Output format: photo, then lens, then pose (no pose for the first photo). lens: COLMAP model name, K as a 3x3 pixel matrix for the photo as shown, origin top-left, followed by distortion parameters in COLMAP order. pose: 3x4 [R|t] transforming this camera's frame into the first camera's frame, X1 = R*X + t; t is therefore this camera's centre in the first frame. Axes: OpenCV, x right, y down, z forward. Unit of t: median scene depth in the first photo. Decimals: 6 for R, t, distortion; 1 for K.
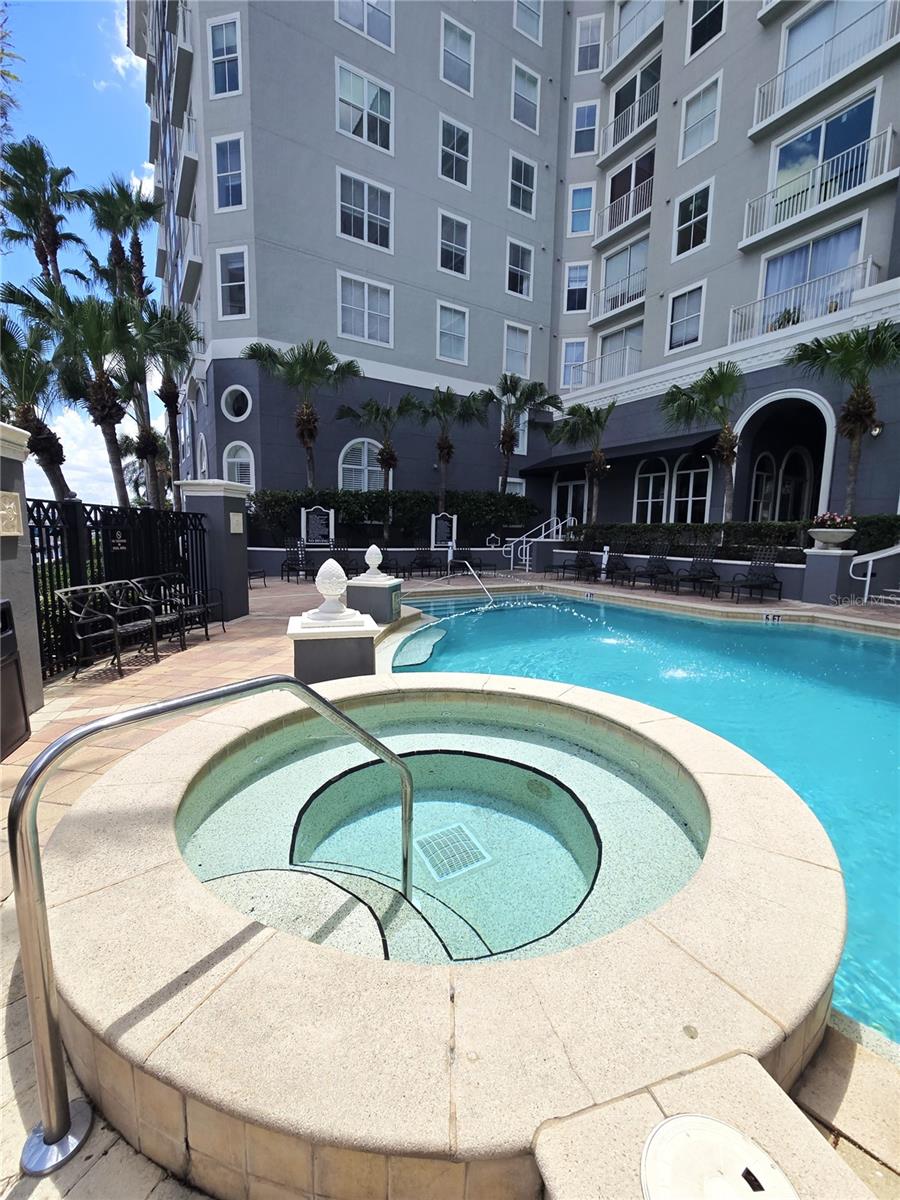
lens RADIAL K [[509.9, 0, 448.0], [0, 509.9, 596.6], [0, 0, 1]] dist [0.002091, -0.000610]
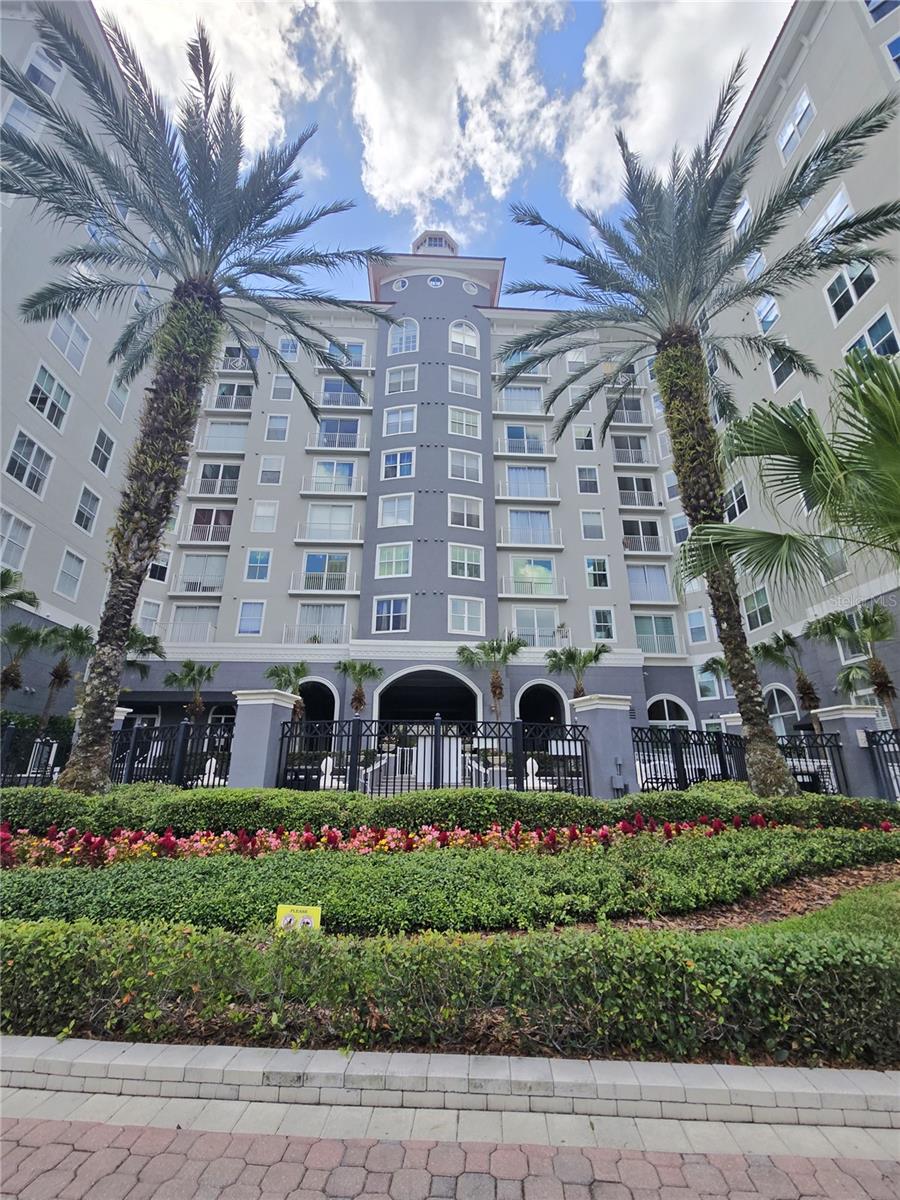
lens RADIAL K [[502.5, 0, 446.9], [0, 502.5, 598.9], [0, 0, 1]] dist [0.002797, -0.000318]
pose [[0.489646, 0.273696, 0.827851, -0.534556], [0.116755, 0.920324, -0.373325, 0.047962], [-0.864069, 0.279453, 0.418678, -0.180282]]
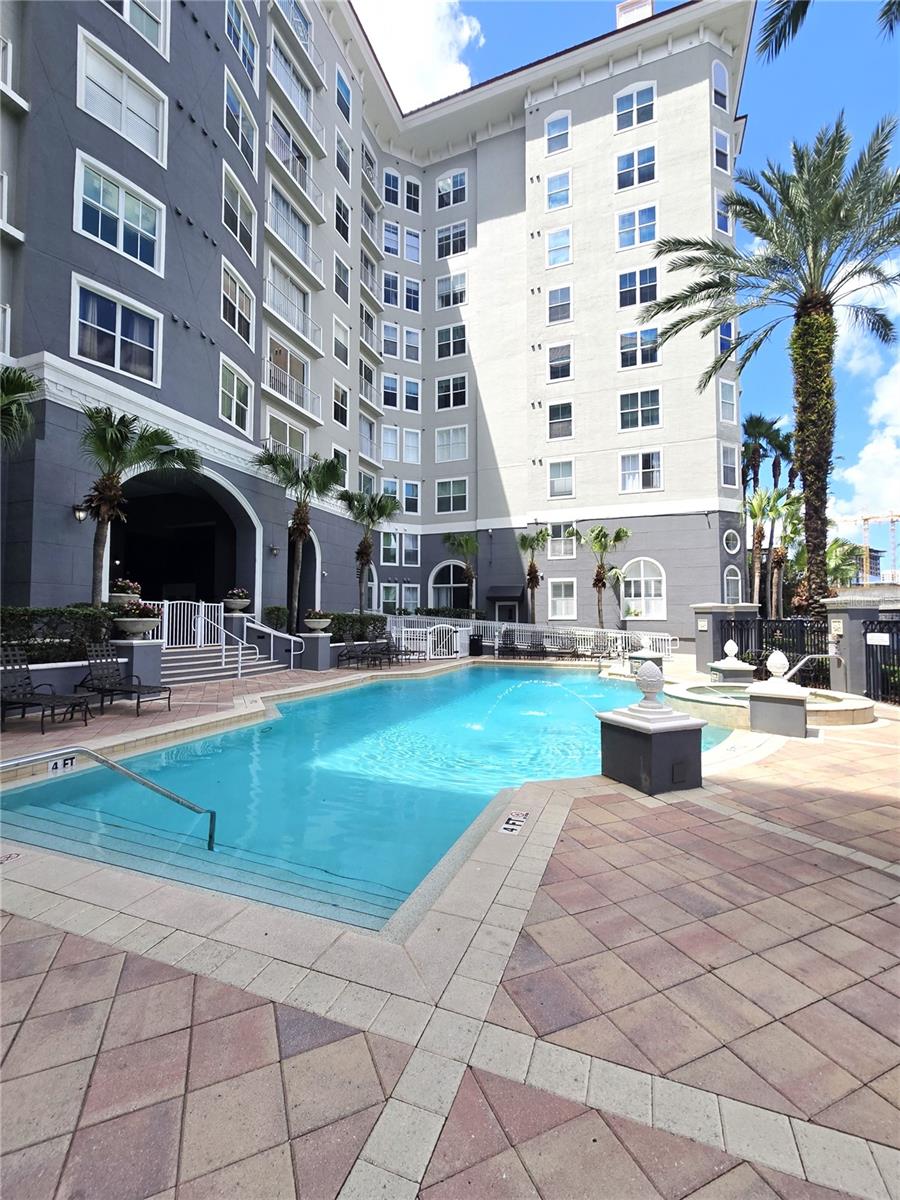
lens RADIAL K [[502.5, 0, 446.9], [0, 502.5, 598.9], [0, 0, 1]] dist [0.002797, -0.000318]
pose [[-0.596173, 0.015792, 0.802700, -0.220204], [0.092344, 0.994520, 0.049019, -0.102554], [-0.797527, 0.103348, -0.594364, 0.696908]]
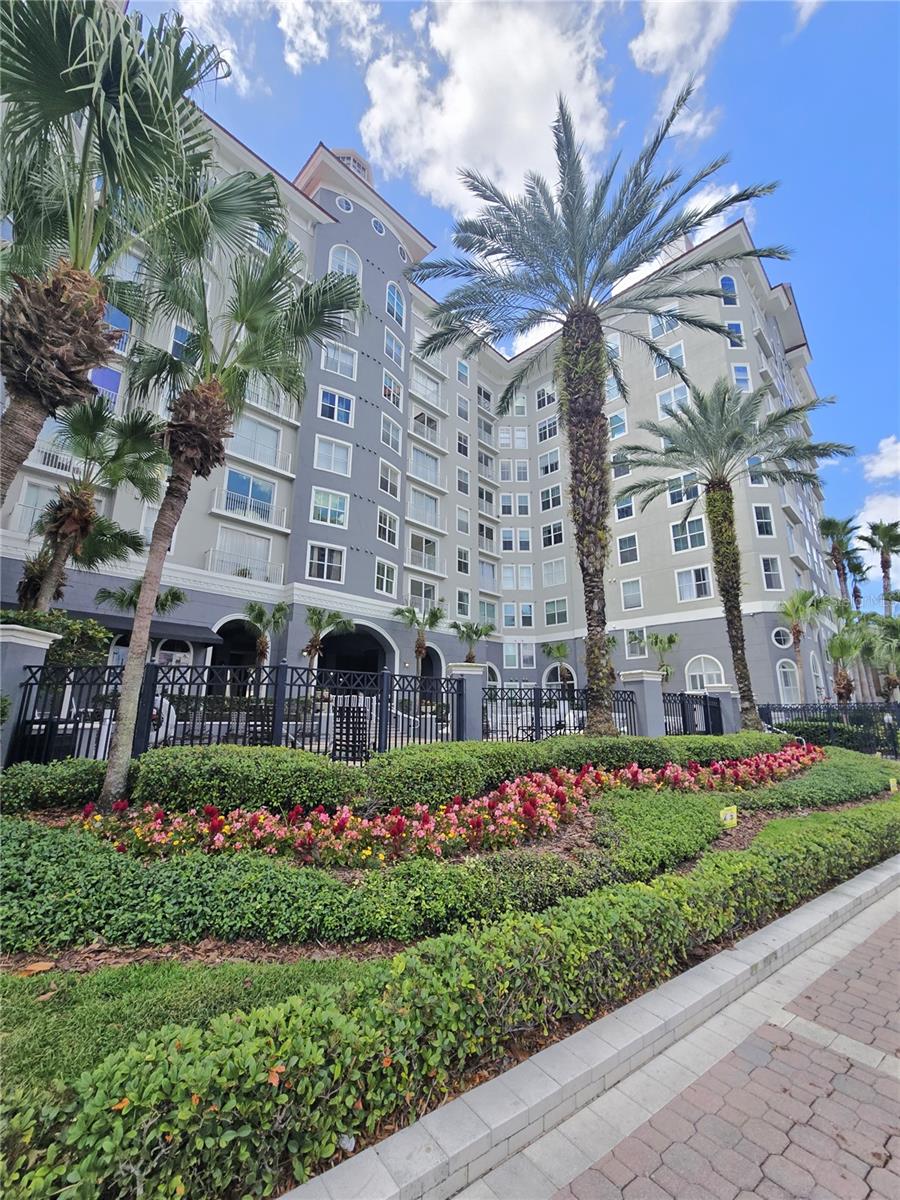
lens RADIAL K [[502.8, 0, 449.9], [0, 502.8, 594.1], [0, 0, 1]] dist [0.001894, -0.000023]
pose [[-0.235093, 0.220439, 0.946646, -0.831081], [0.118173, 0.973200, -0.197275, -0.064118], [-0.964762, 0.065490, -0.254842, 0.635267]]
